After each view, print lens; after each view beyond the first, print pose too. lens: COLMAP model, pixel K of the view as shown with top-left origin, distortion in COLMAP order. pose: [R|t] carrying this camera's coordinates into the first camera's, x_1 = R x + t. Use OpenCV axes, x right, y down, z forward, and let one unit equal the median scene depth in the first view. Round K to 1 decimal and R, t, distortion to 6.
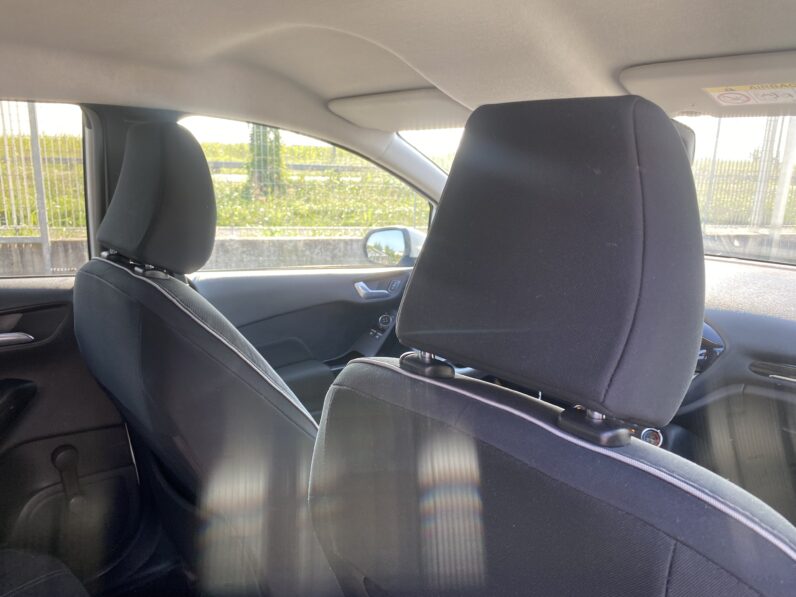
lens RADIAL K [[603.9, 0, 397.2], [0, 603.9, 299.6], [0, 0, 1]] dist [0.008225, -0.017961]
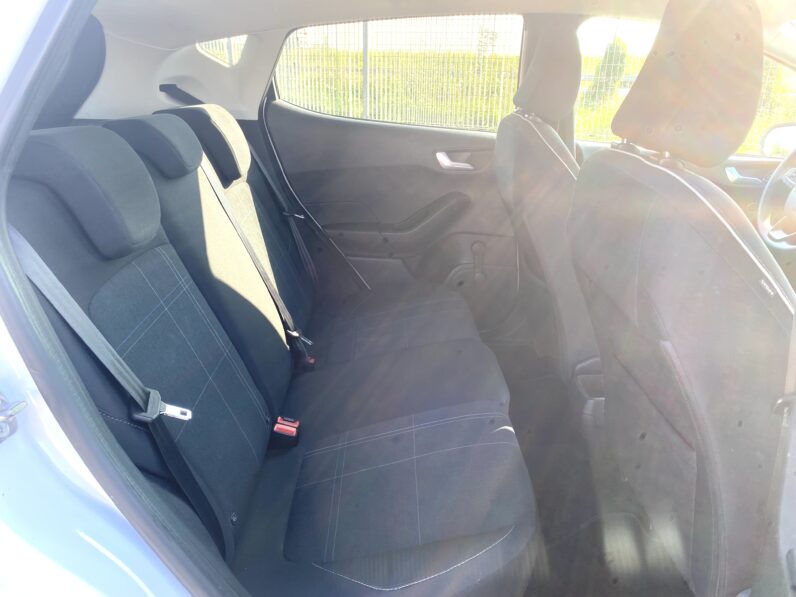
lens RADIAL K [[603.9, 0, 396.8], [0, 603.9, 298.3], [0, 0, 1]] dist [0.008225, -0.017961]
pose [[0.754363, 0.225022, -0.616686, 0.344601], [-0.139938, 0.972945, 0.183837, 0.140698], [0.641369, -0.052382, 0.765442, -0.420955]]
